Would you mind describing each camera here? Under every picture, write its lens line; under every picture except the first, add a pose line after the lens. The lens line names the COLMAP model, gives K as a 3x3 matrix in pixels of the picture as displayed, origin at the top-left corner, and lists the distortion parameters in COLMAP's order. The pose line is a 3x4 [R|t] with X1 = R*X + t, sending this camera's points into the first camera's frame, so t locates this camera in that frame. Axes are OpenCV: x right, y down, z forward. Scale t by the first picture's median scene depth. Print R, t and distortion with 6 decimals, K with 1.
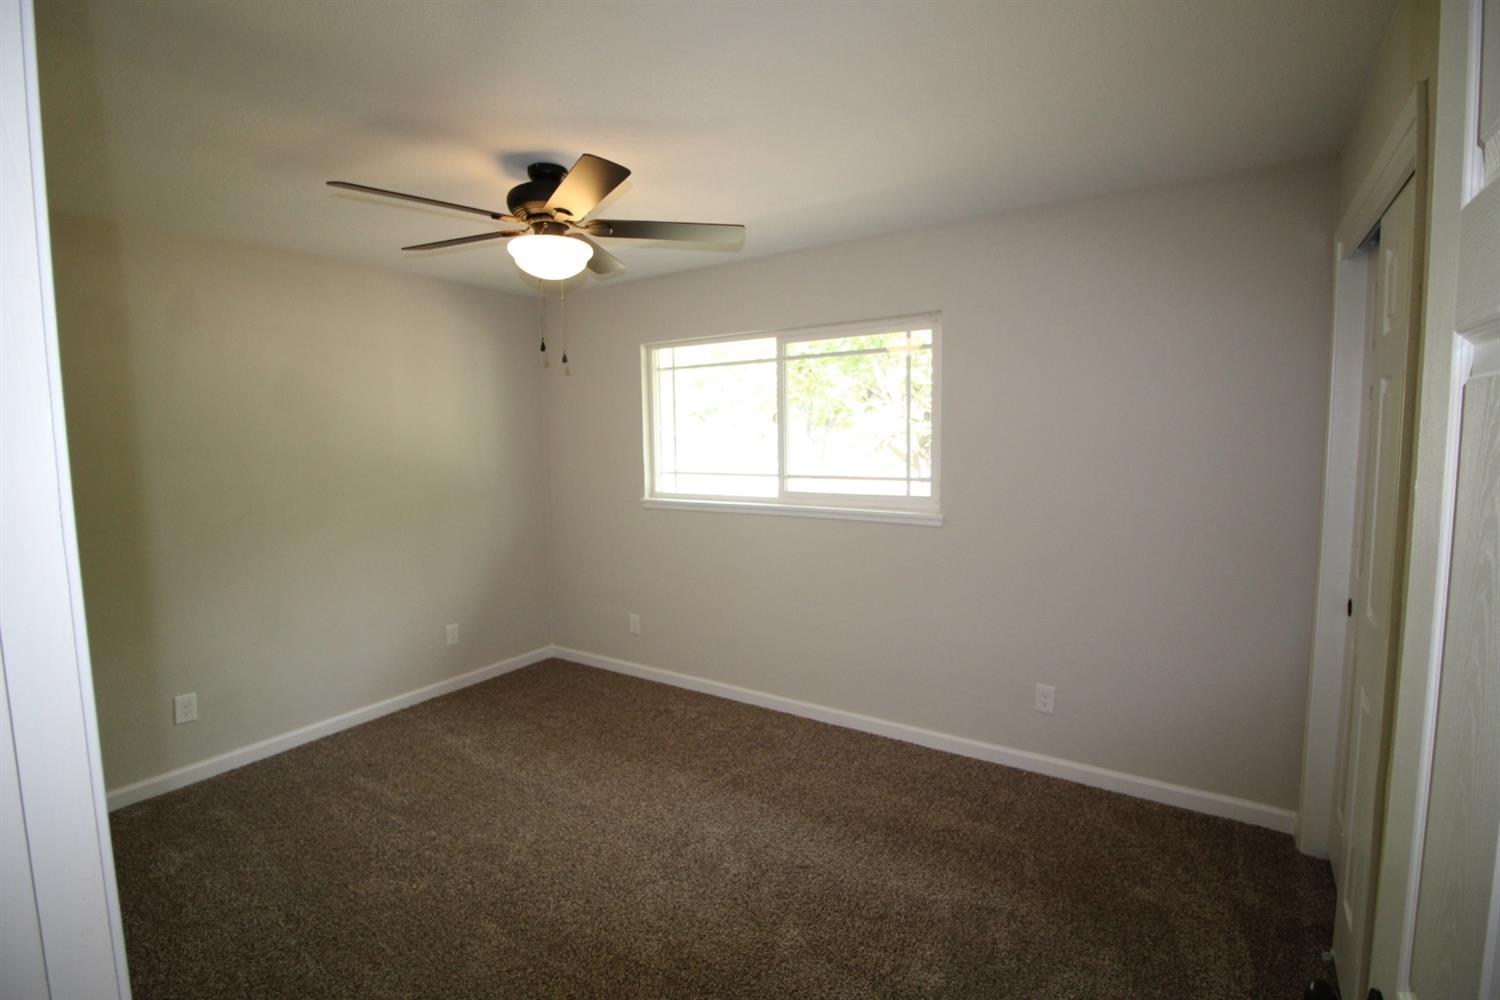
lens RADIAL K [[690.5, 0, 747.5], [0, 690.5, 496.8], [0, 0, 1]] dist [0.001582, -0.012589]
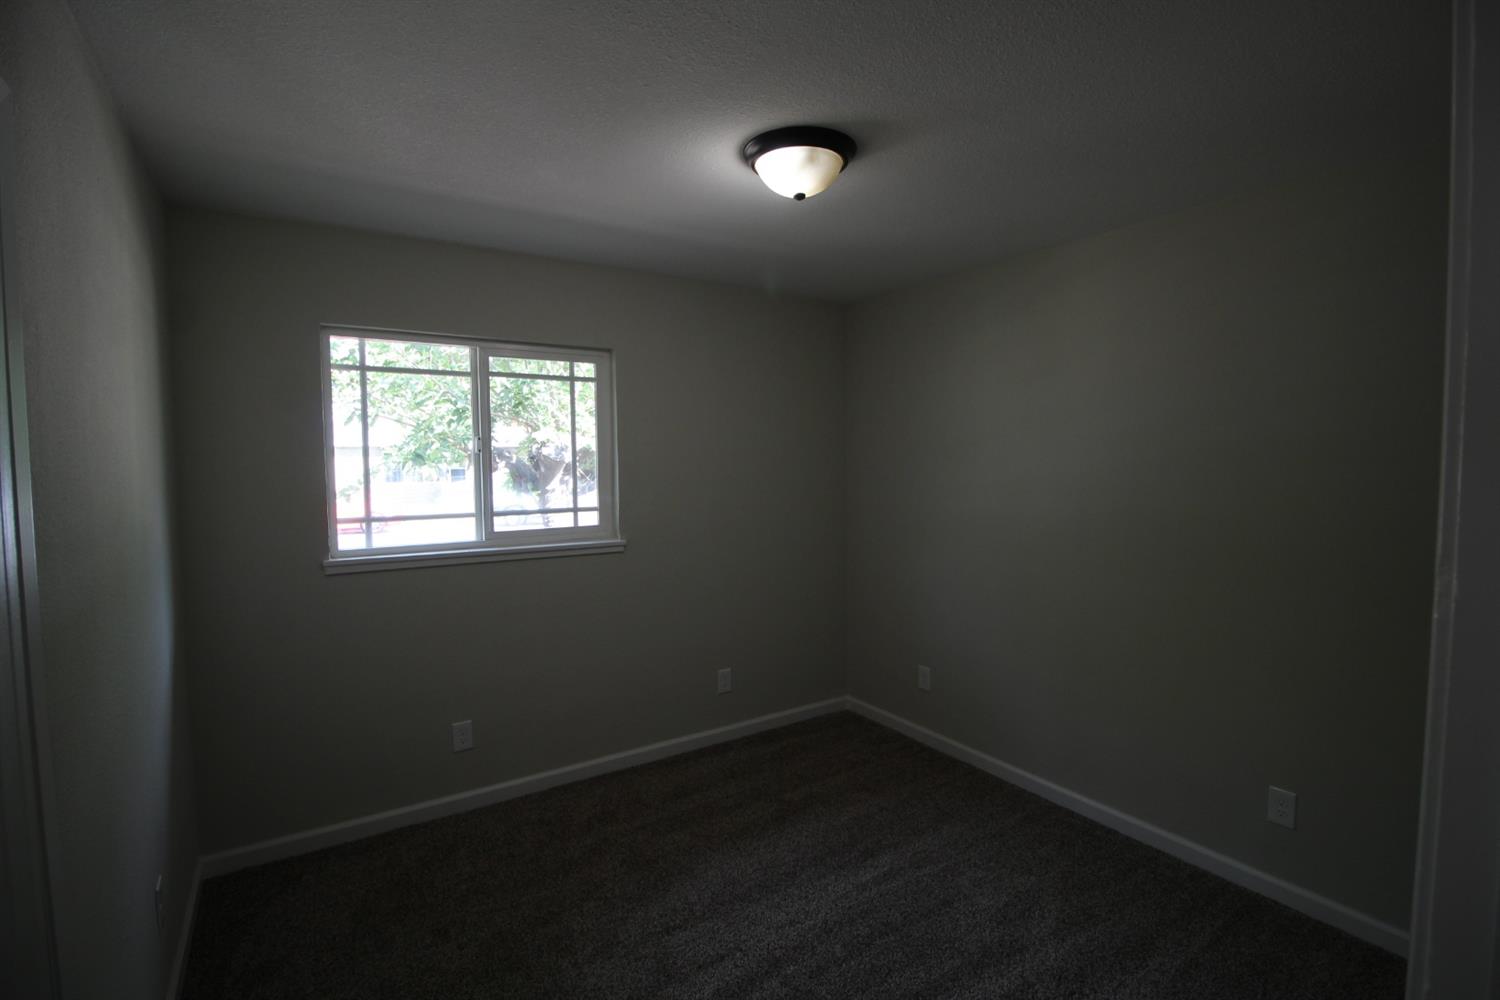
lens RADIAL K [[690.5, 0, 747.5], [0, 690.5, 496.8], [0, 0, 1]] dist [0.001582, -0.012589]
pose [[0.393898, -0.038702, 0.918339, -0.588443], [0.085461, 0.996327, 0.005333, -0.028848], [-0.915172, 0.076382, 0.395759, 0.385396]]
